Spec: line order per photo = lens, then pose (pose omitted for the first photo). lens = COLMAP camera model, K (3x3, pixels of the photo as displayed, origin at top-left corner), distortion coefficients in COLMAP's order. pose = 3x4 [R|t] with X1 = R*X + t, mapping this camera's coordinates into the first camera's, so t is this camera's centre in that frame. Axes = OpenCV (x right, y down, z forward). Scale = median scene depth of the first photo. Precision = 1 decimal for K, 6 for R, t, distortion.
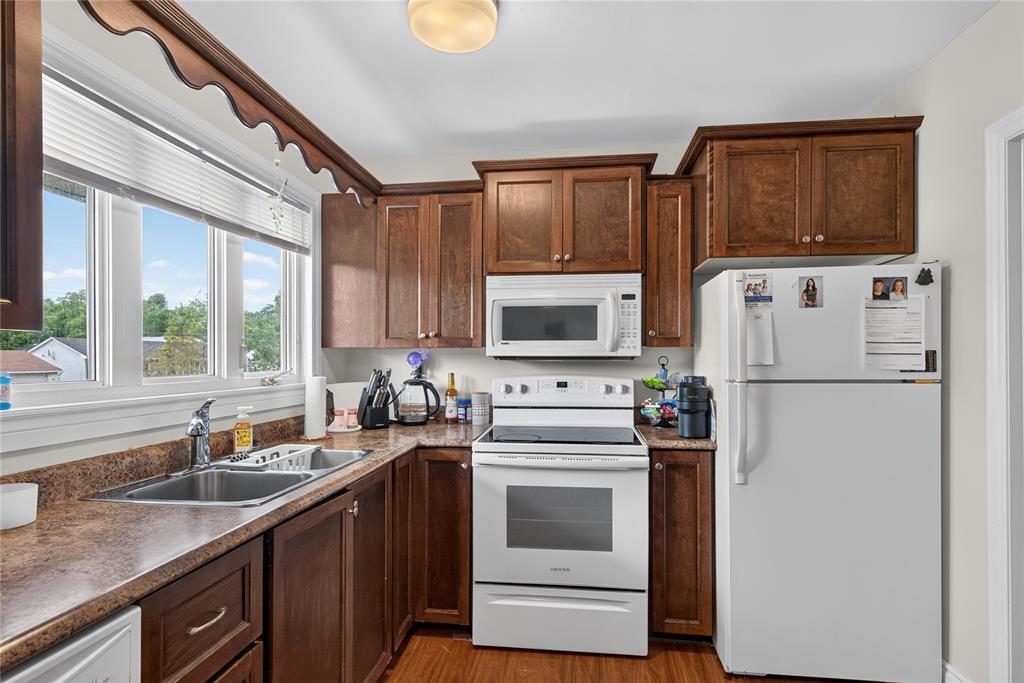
lens RADIAL K [[512.1, 0, 512.7], [0, 512.1, 356.7], [0, 0, 1]] dist [0.004358, -0.000519]
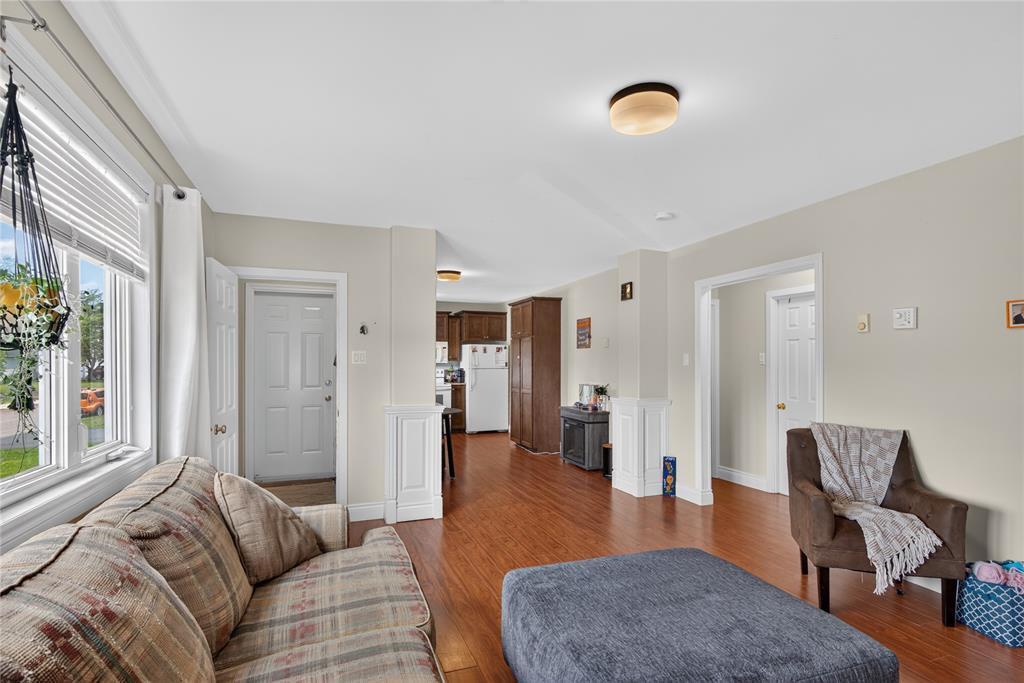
lens RADIAL K [[514.0, 0, 520.8], [0, 514.0, 361.6], [0, 0, 1]] dist [0.000950, -0.000162]
pose [[0.871426, 0.001782, 0.490524, -1.282870], [-0.001903, 0.999998, -0.000251, -0.014013], [-0.490524, -0.000715, 0.871427, -2.902598]]
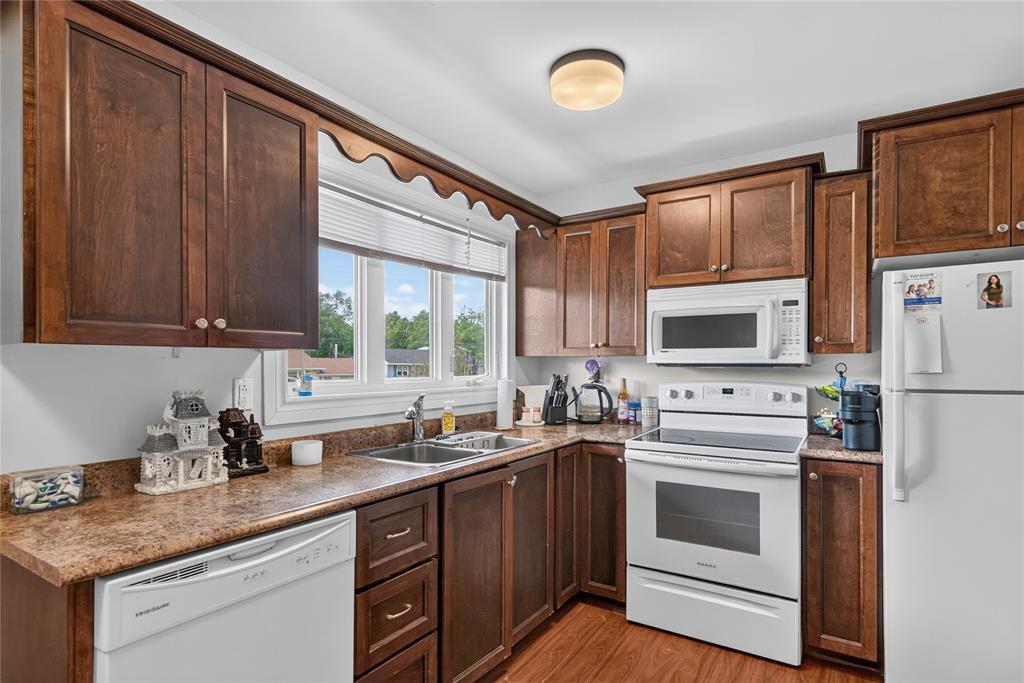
lens RADIAL K [[514.0, 0, 520.8], [0, 514.0, 361.6], [0, 0, 1]] dist [0.000950, -0.000162]
pose [[0.903774, -0.001818, -0.428005, 0.198305], [0.000751, 0.999996, -0.002661, -0.002059], [0.428009, 0.002084, 0.903772, -0.123071]]
